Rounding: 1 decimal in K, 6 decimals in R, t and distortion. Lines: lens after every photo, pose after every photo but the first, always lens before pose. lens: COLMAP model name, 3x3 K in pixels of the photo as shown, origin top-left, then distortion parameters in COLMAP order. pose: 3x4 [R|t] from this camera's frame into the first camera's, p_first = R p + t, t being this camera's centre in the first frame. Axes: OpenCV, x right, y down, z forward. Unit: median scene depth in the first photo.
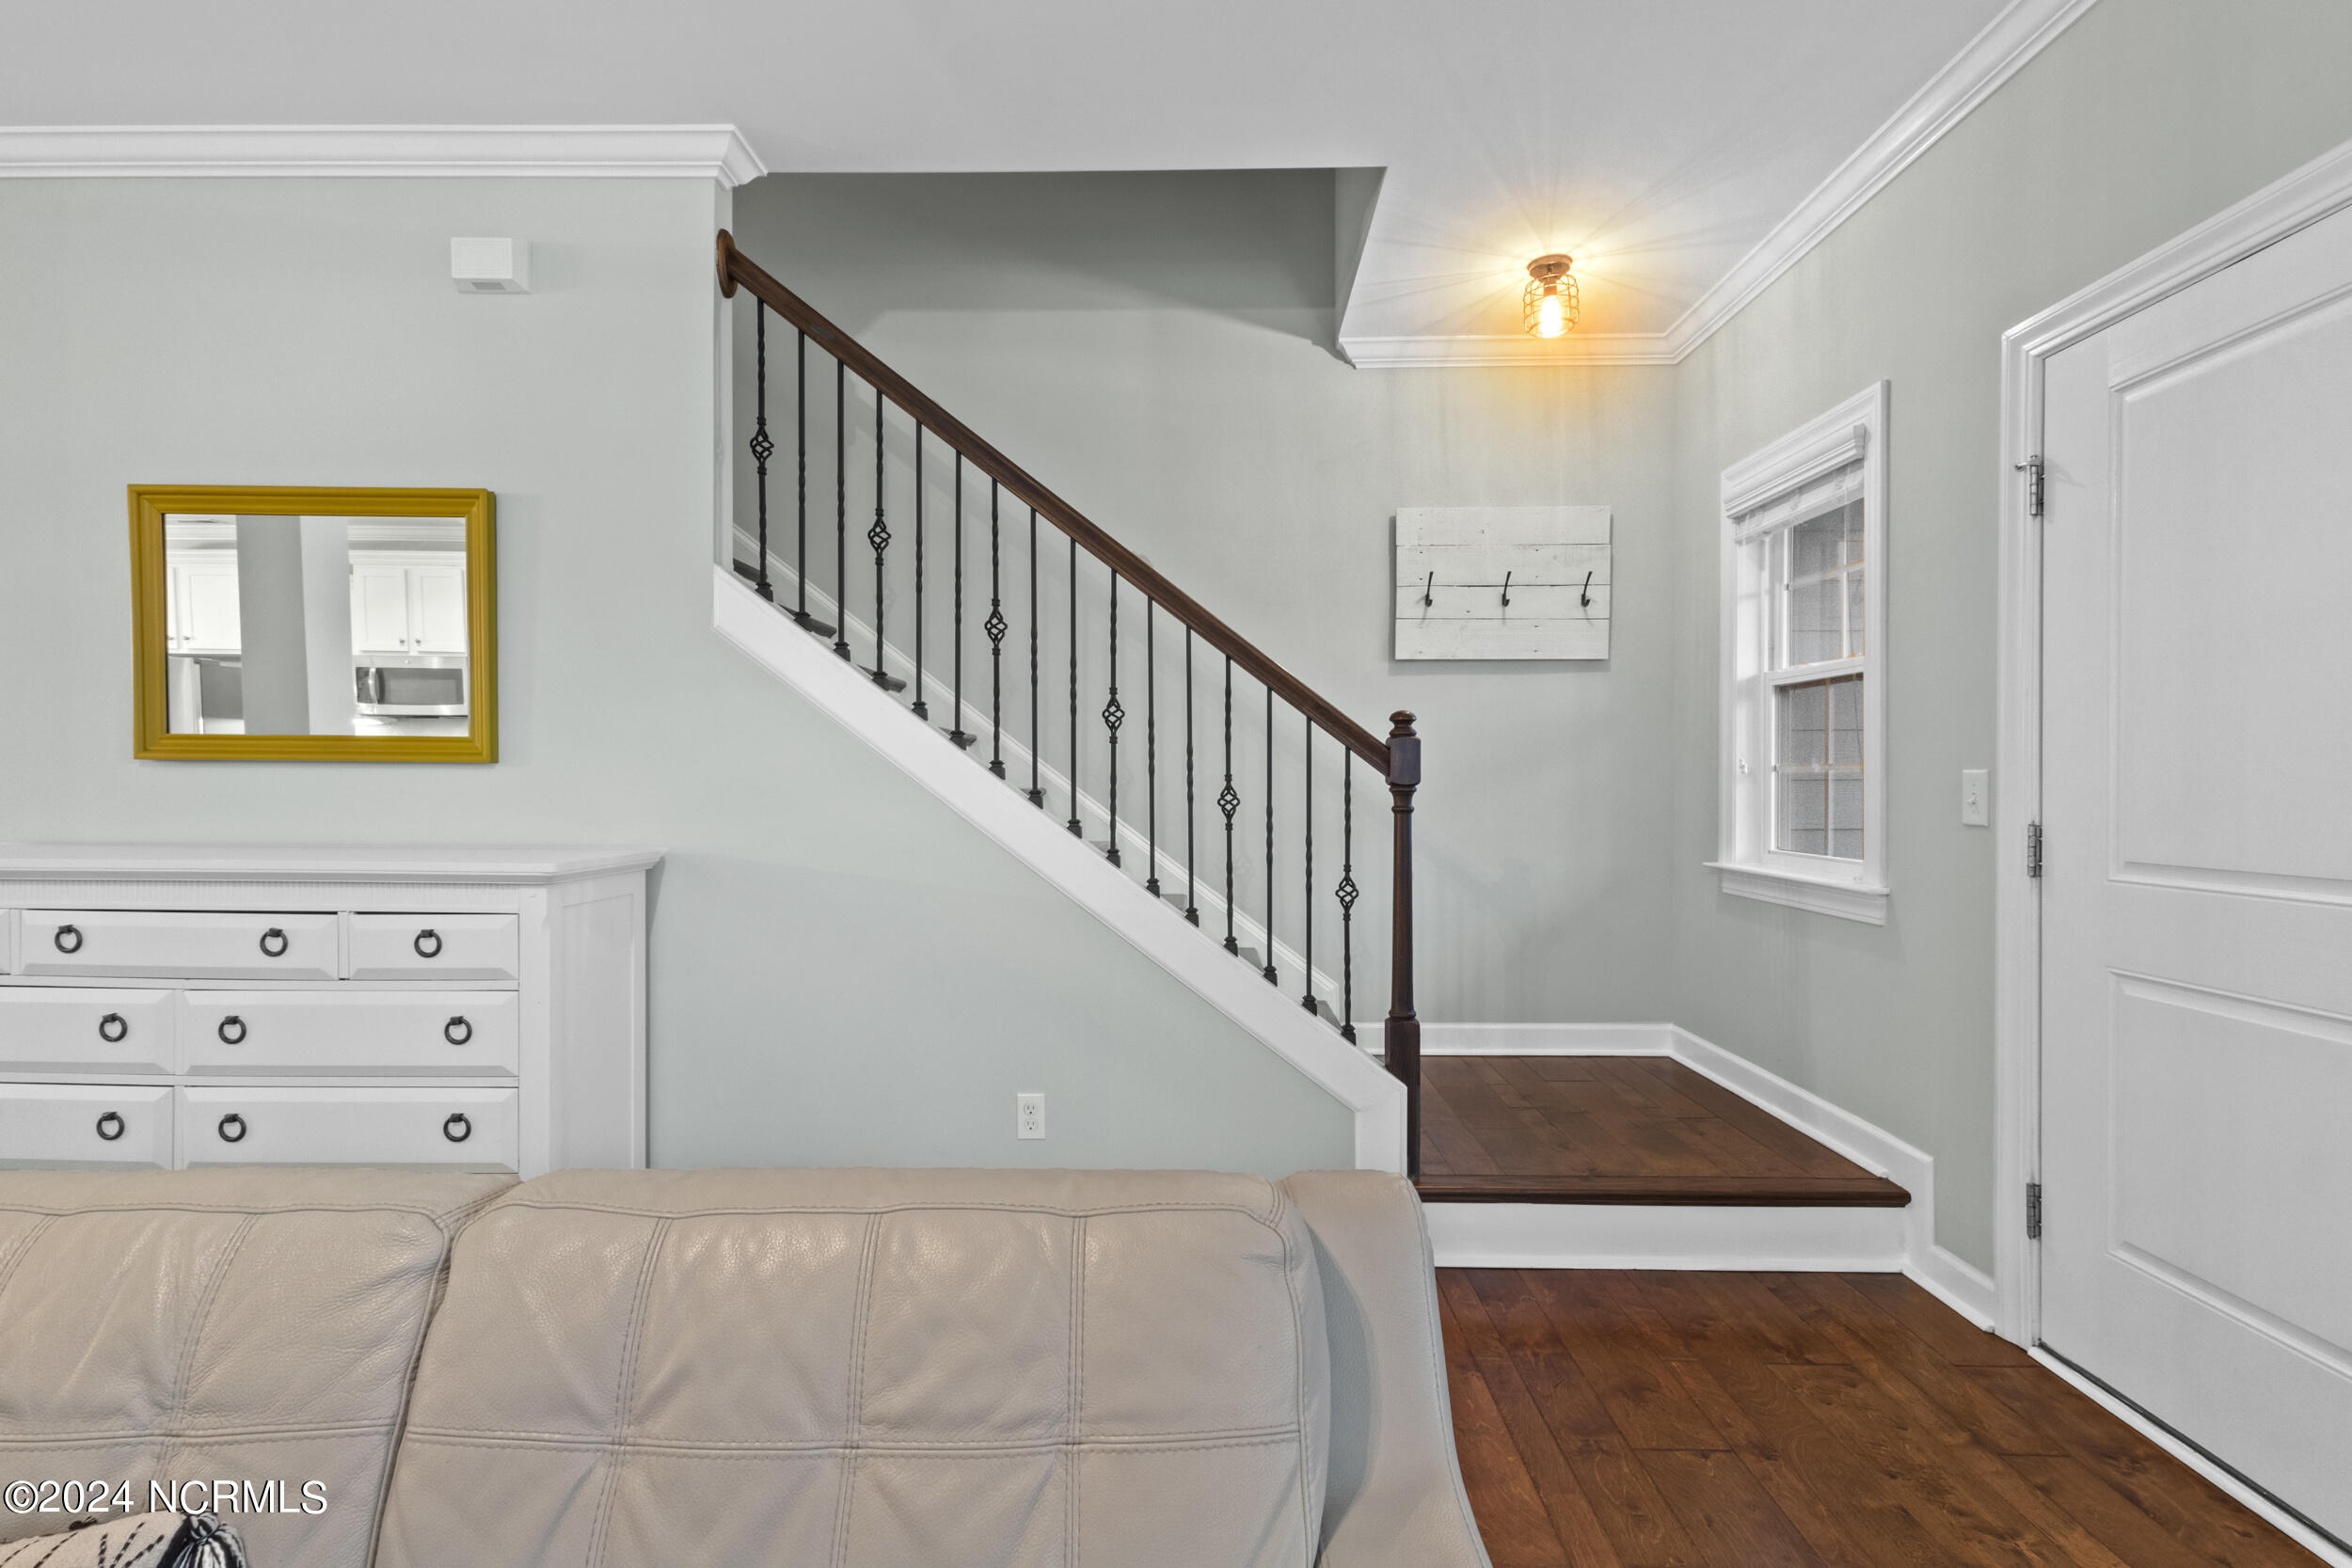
lens RADIAL K [[1100.9, 0, 1186.3], [0, 1100.9, 792.0], [0, 0, 1]] dist [0.012799, -0.001897]
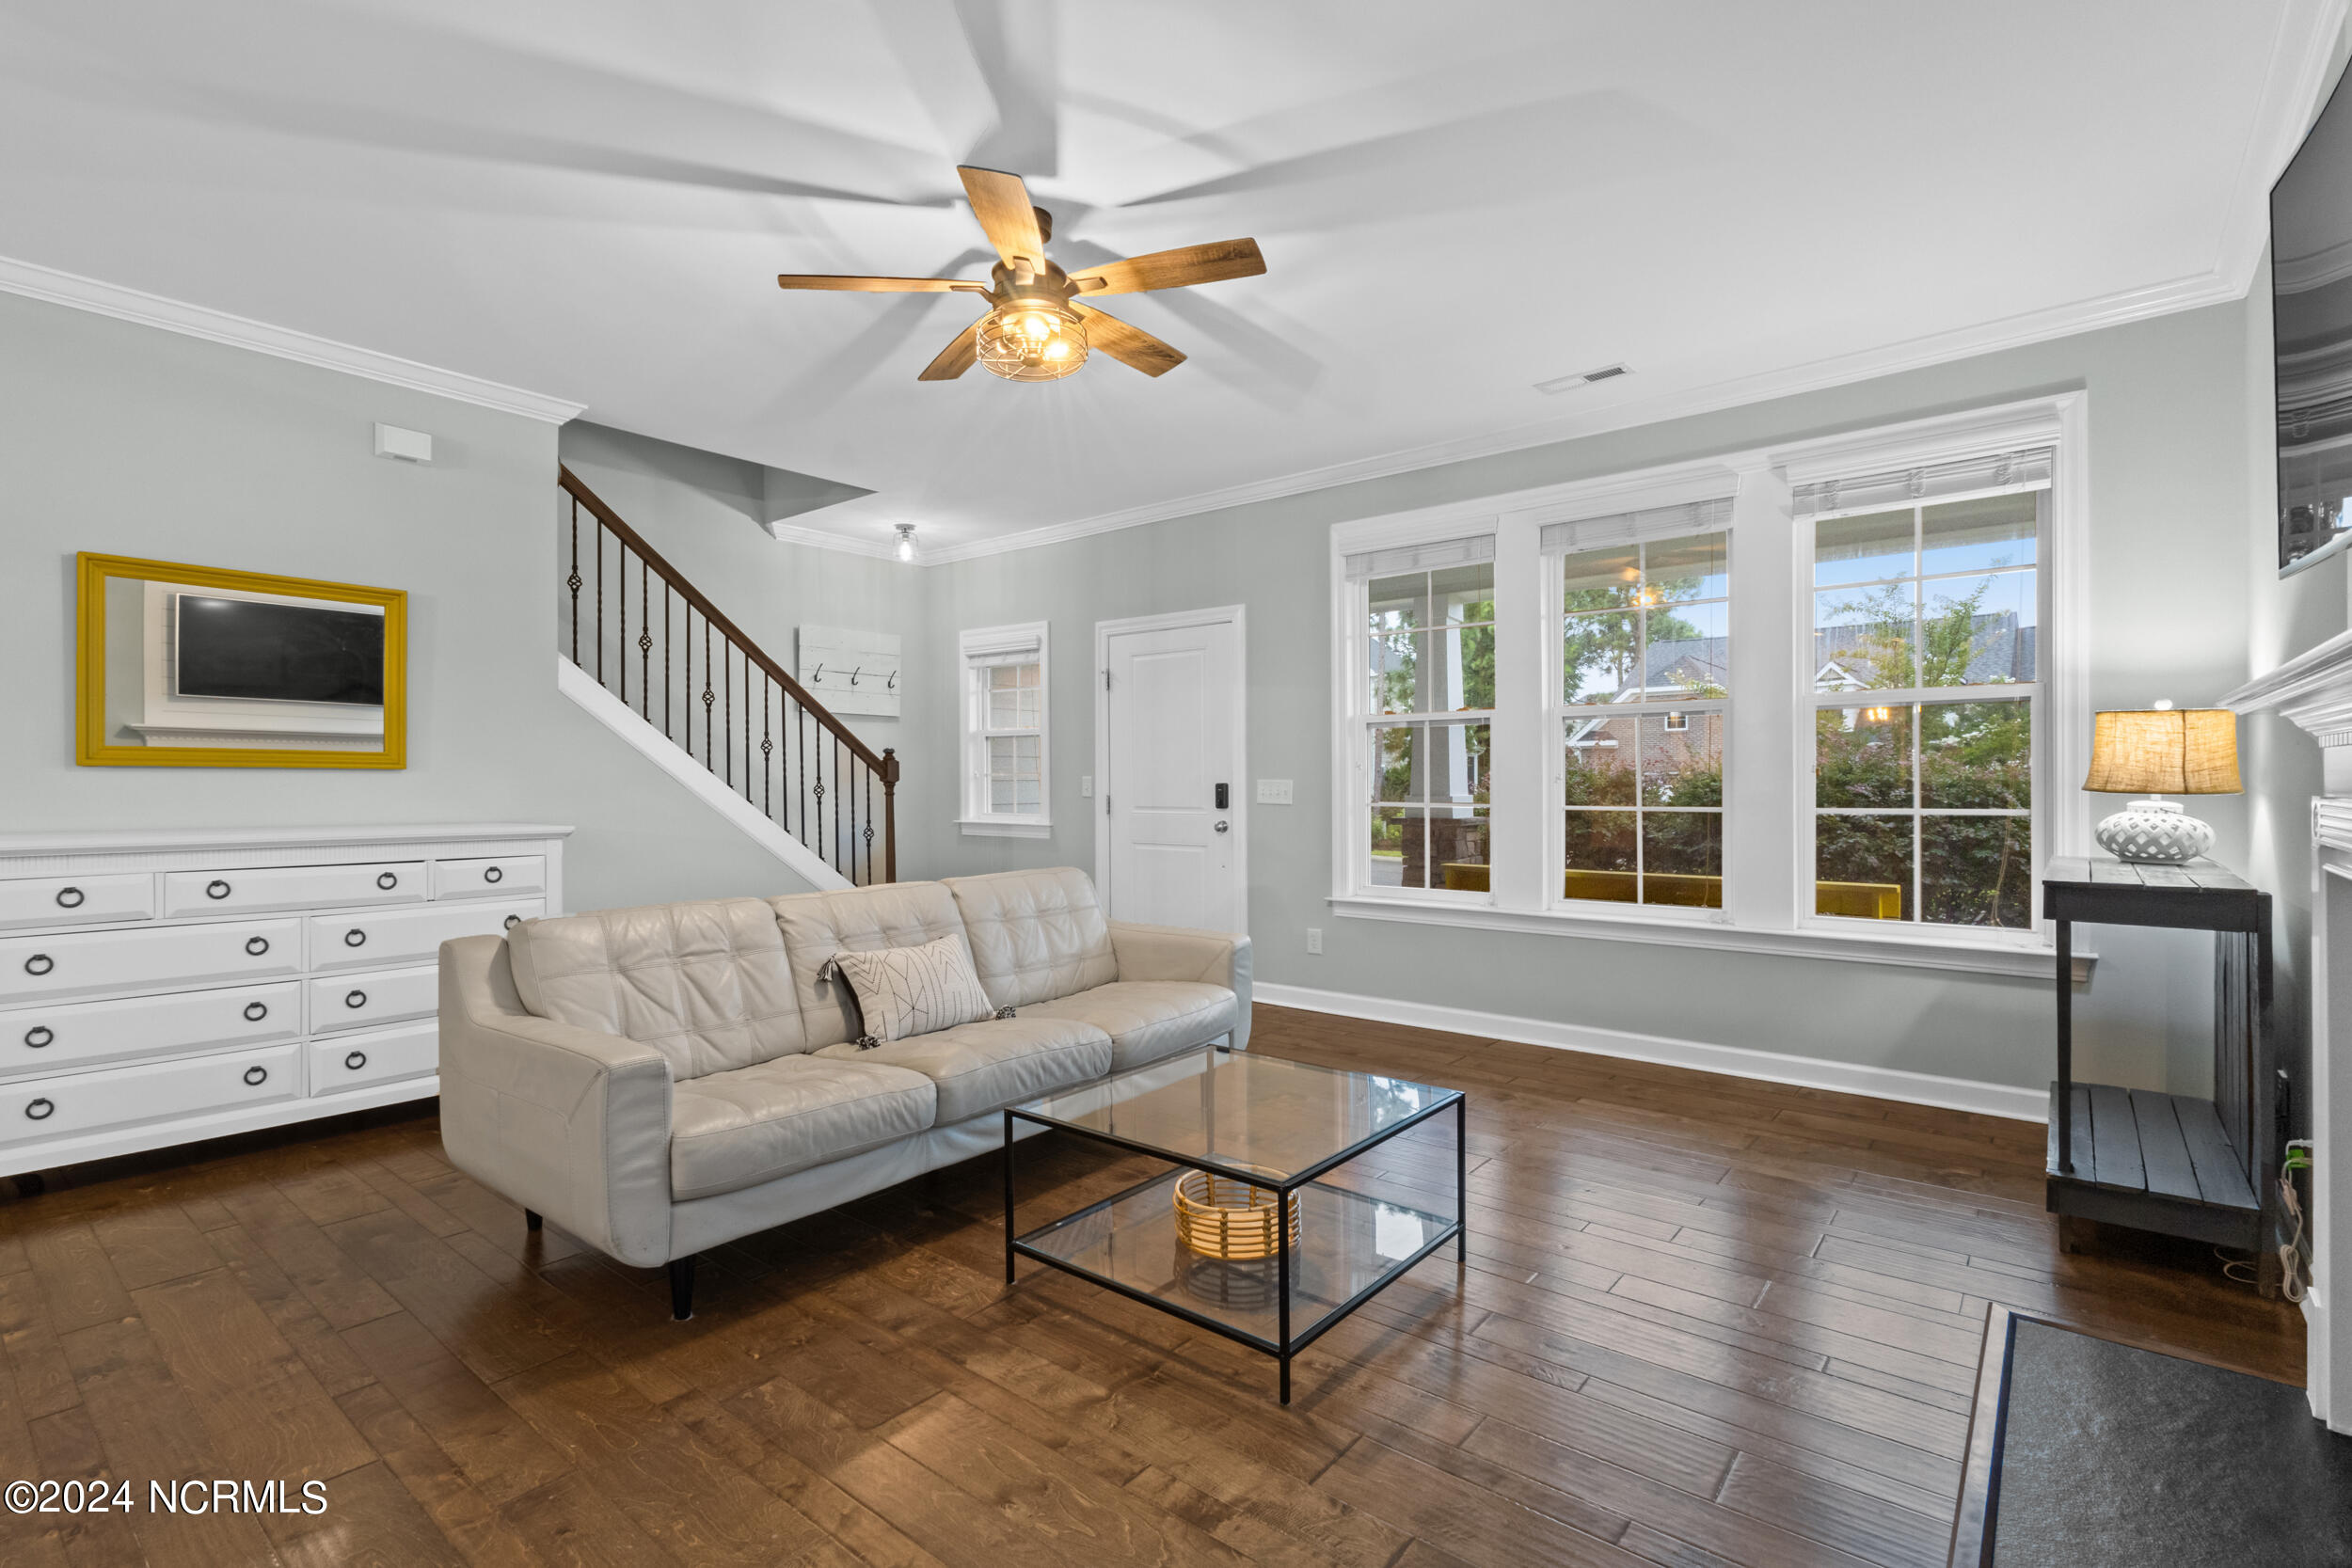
lens RADIAL K [[1100.9, 0, 1169.5], [0, 1100.9, 779.3], [0, 0, 1]] dist [0.012799, -0.001897]
pose [[0.621129, -0.001226, 0.783708, -1.143395], [0.010936, 0.999915, -0.007103, 0.008416], [-0.783632, 0.012982, 0.621089, -0.754329]]
